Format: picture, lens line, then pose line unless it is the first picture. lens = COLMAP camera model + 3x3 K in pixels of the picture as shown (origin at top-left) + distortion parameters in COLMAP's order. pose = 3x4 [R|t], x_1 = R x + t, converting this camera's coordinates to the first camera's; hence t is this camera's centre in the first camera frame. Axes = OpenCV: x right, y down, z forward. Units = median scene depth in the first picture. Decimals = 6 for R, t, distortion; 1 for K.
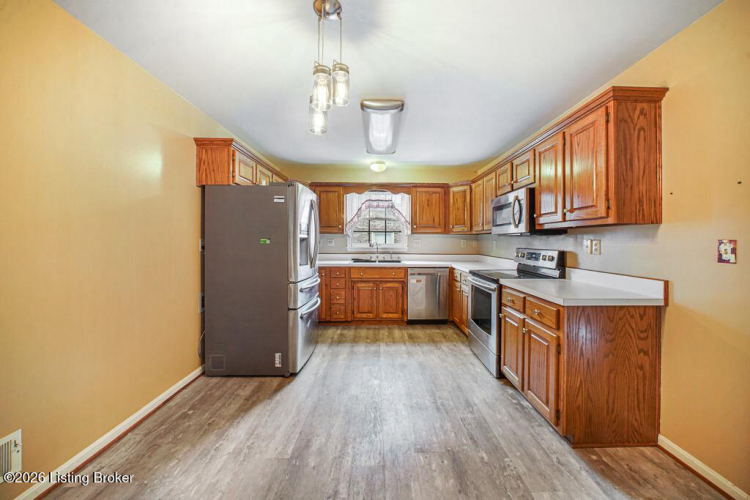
lens RADIAL K [[275.2, 0, 377.1], [0, 275.2, 242.3], [0, 0, 1]] dist [-0.016888, 0.001392]
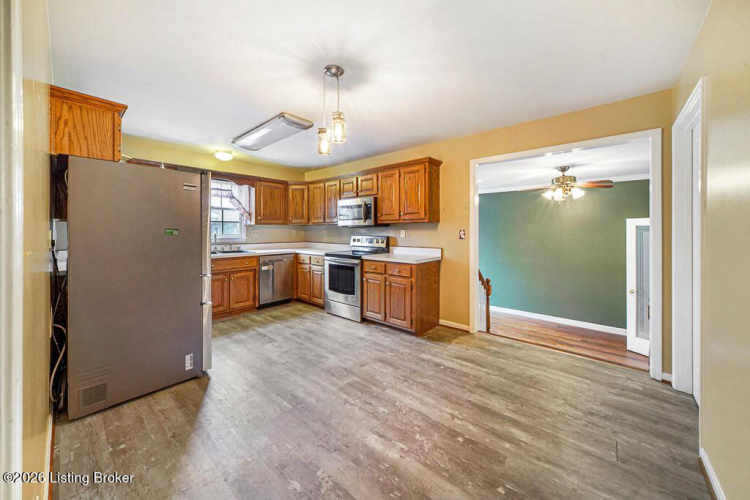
lens RADIAL K [[275.2, 0, 368.2], [0, 275.2, 231.5], [0, 0, 1]] dist [-0.016888, 0.001392]
pose [[0.681654, -0.006806, 0.731643, -0.622851], [0.008569, 0.999962, 0.001318, -0.002409], [-0.731624, 0.005371, 0.681687, -0.060689]]
